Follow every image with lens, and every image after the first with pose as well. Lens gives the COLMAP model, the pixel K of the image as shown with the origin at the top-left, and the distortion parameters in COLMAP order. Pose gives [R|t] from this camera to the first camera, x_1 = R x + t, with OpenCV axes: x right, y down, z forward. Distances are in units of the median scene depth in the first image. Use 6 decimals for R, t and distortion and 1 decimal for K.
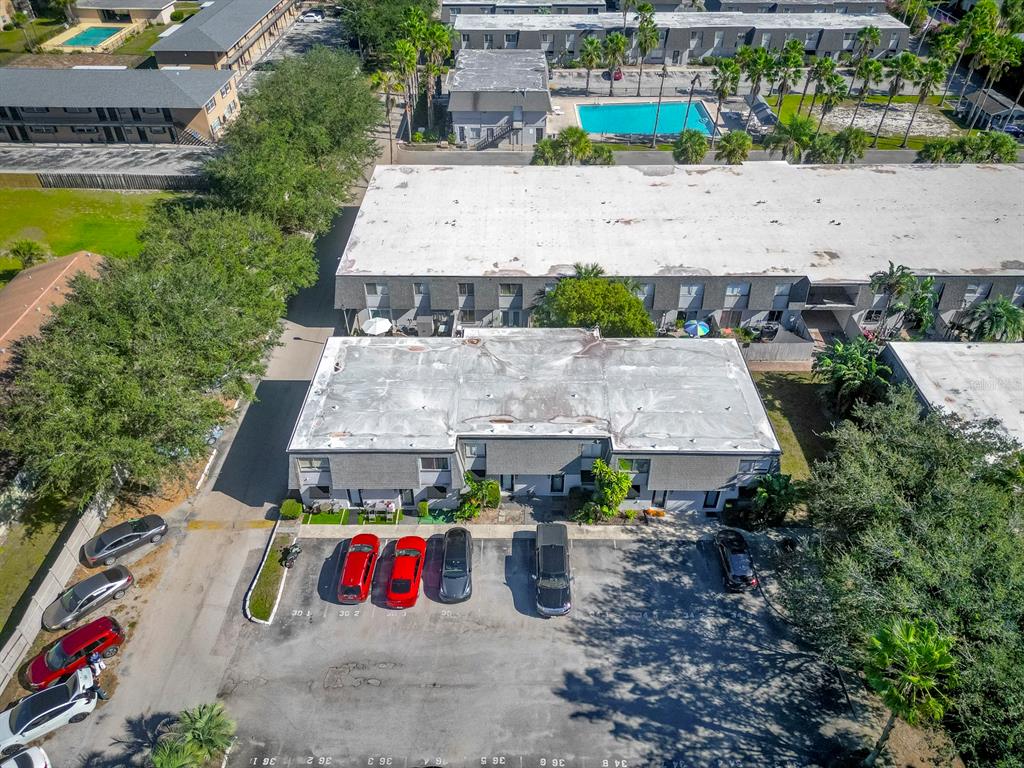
lens RADIAL K [[759.5, 0, 512.0], [0, 759.5, 384.0], [0, 0, 1]] dist [0.047759, -0.007068]
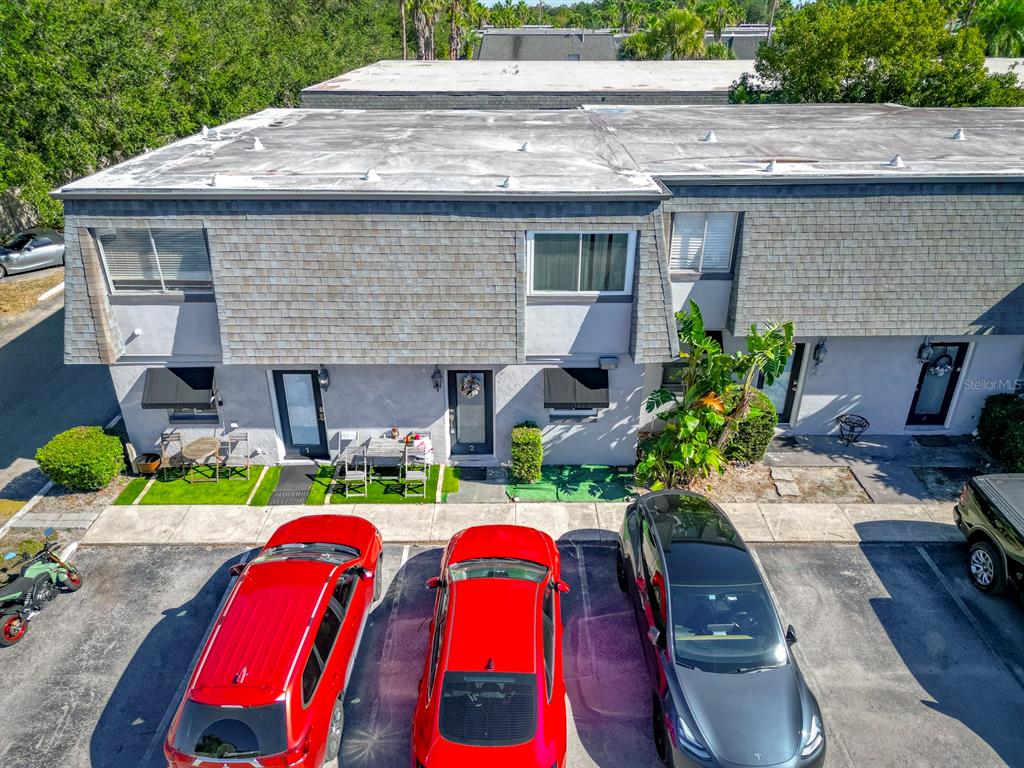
lens RADIAL K [[759.5, 0, 512.0], [0, 759.5, 384.0], [0, 0, 1]] dist [0.047759, -0.007068]
pose [[0.999913, -0.003006, 0.012817, -0.126467], [0.005607, 0.978109, -0.208016, 0.199968], [-0.011911, 0.208070, 0.978041, 0.700875]]
